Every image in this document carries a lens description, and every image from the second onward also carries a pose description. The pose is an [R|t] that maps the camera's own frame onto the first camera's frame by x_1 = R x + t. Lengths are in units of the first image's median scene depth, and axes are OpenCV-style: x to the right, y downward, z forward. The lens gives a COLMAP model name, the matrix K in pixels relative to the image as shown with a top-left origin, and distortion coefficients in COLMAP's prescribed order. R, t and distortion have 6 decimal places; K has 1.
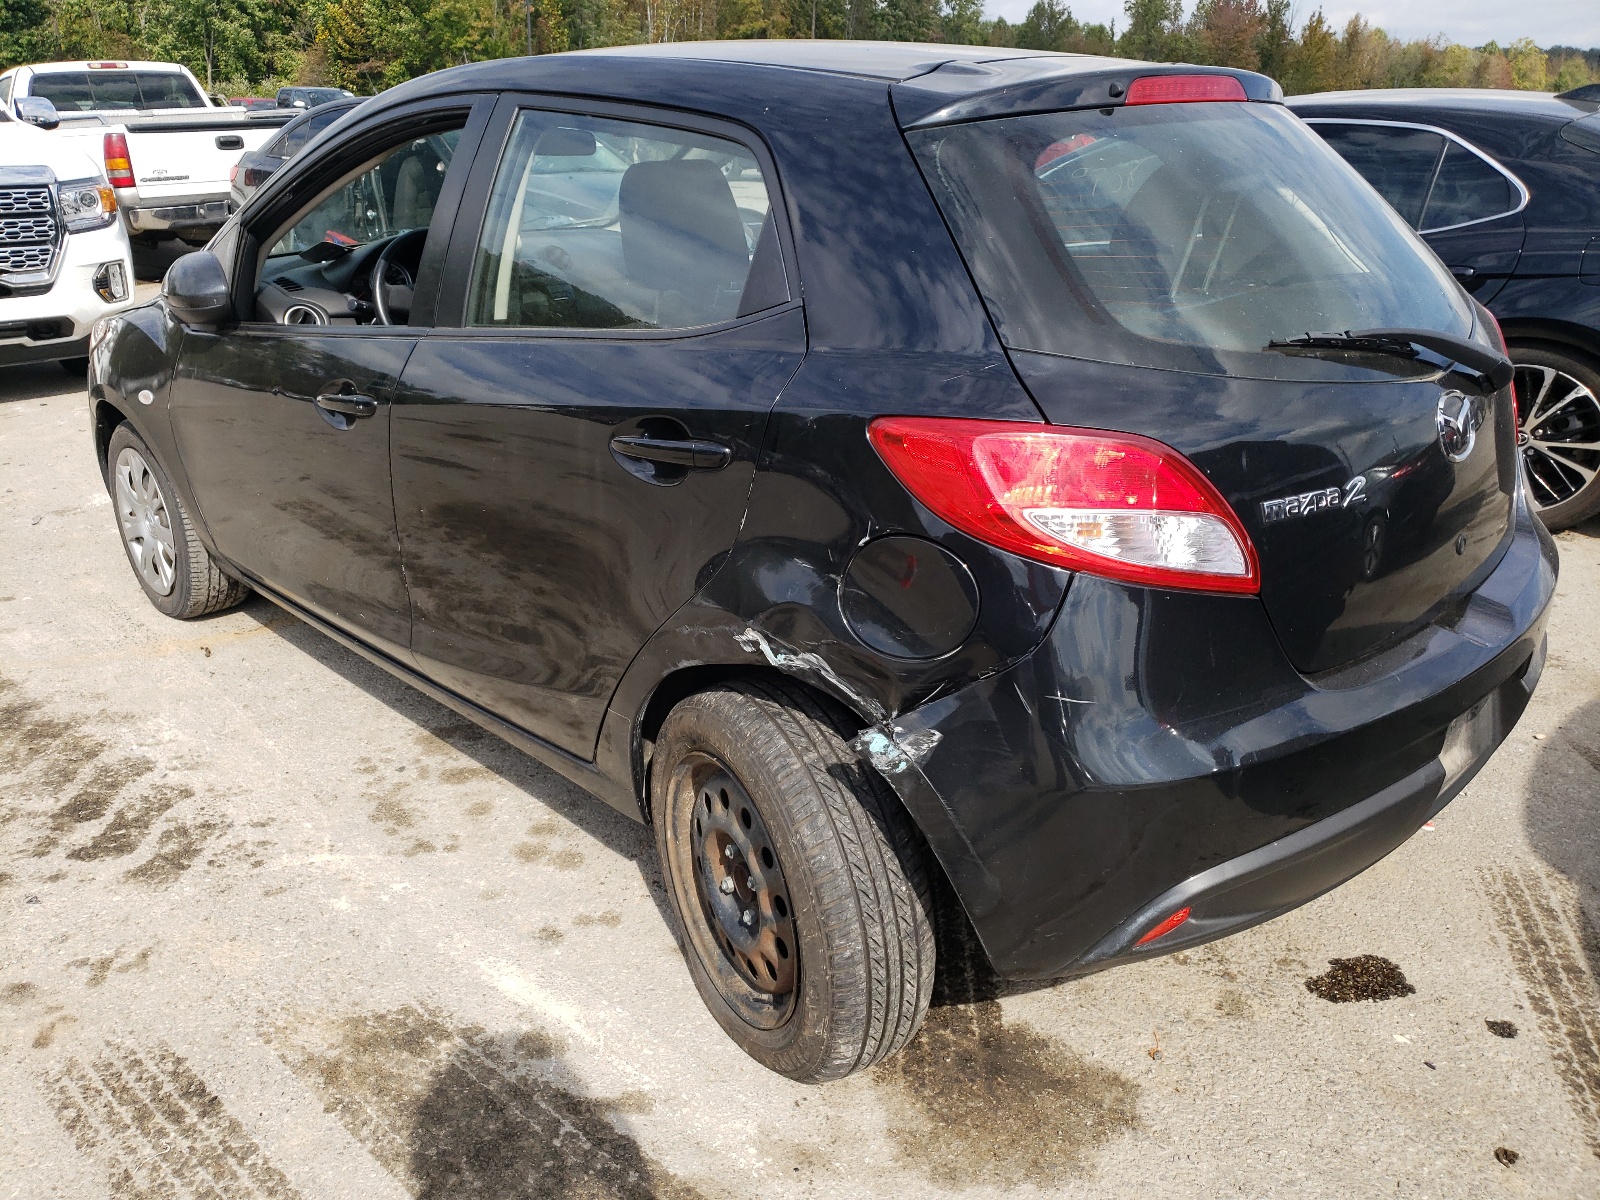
lens RADIAL K [[1180.2, 0, 800.0], [0, 1180.2, 600.0], [0, 0, 1]] dist [0.001374, -0.000482]
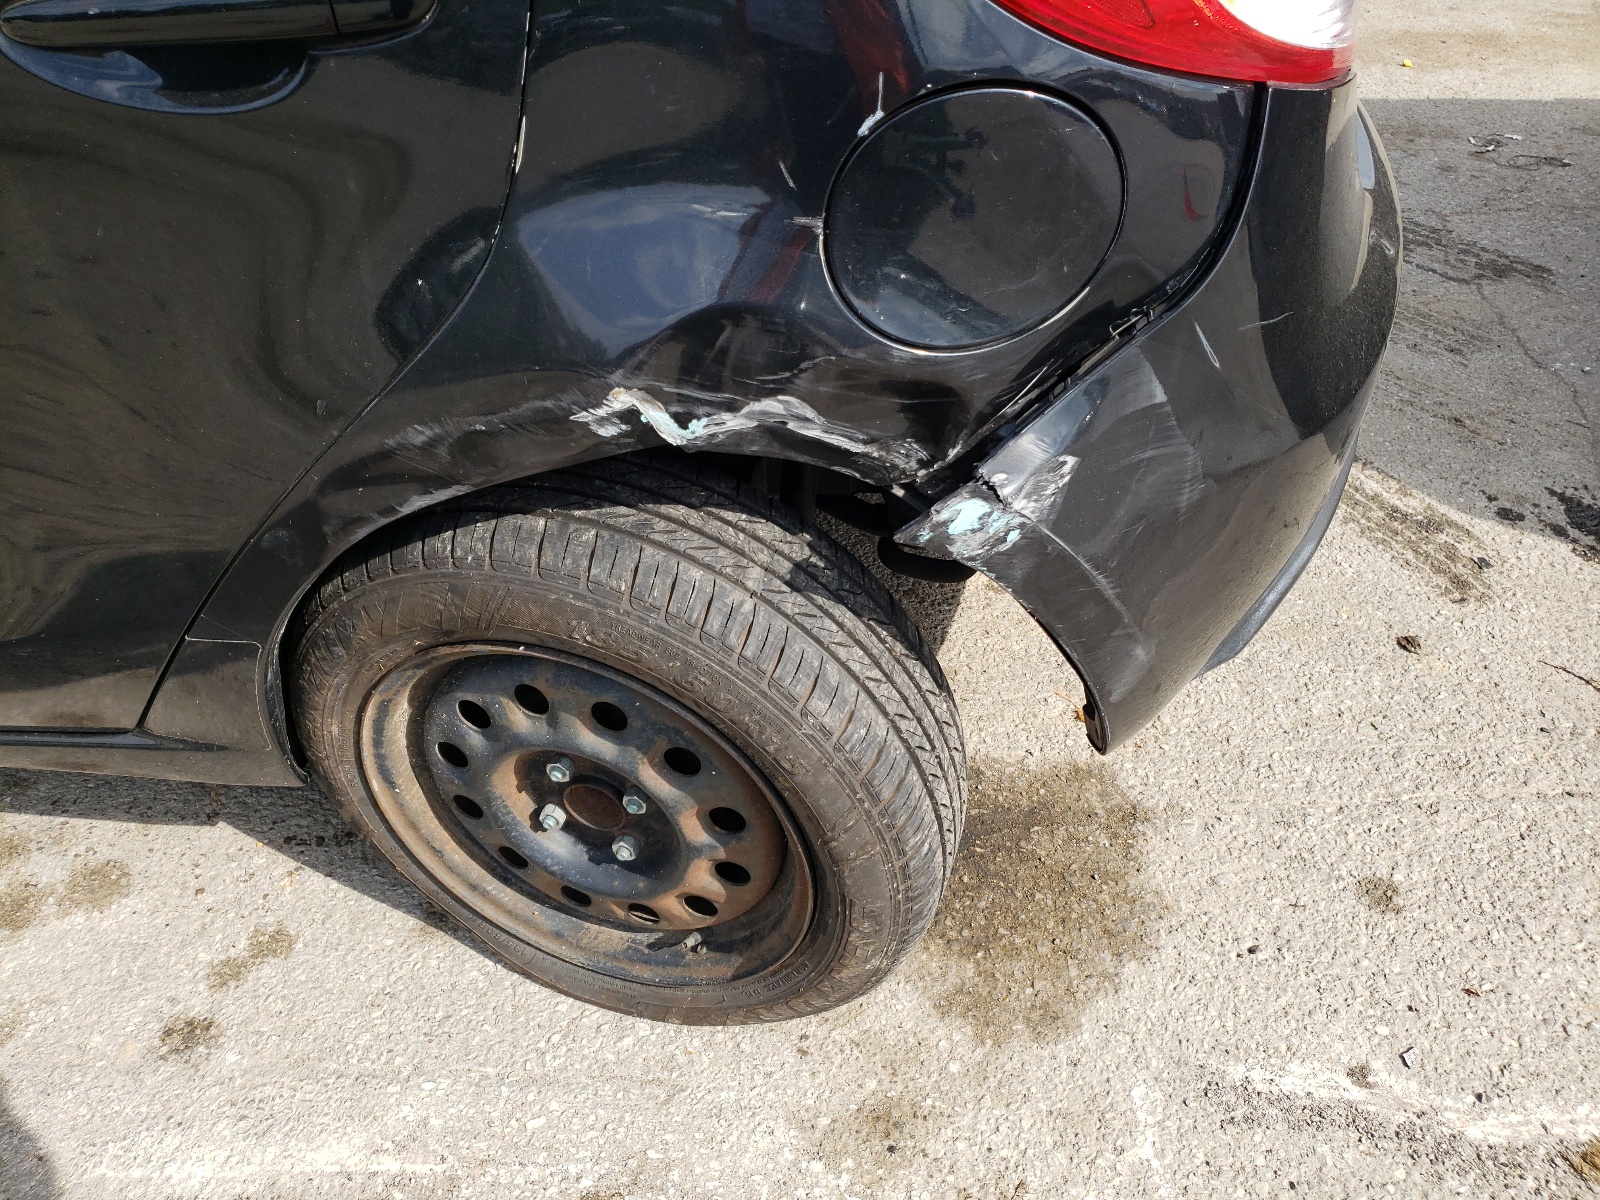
lens RADIAL K [[1240.7, 0, 797.6], [0, 1240.7, 563.5], [0, 0, 1]] dist [0.021839, 0.002437]
pose [[0.767775, -0.410494, 0.491952, -0.234655], [0.239046, 0.895893, 0.374478, -0.073943], [-0.594457, -0.169916, 0.785971, 0.511870]]
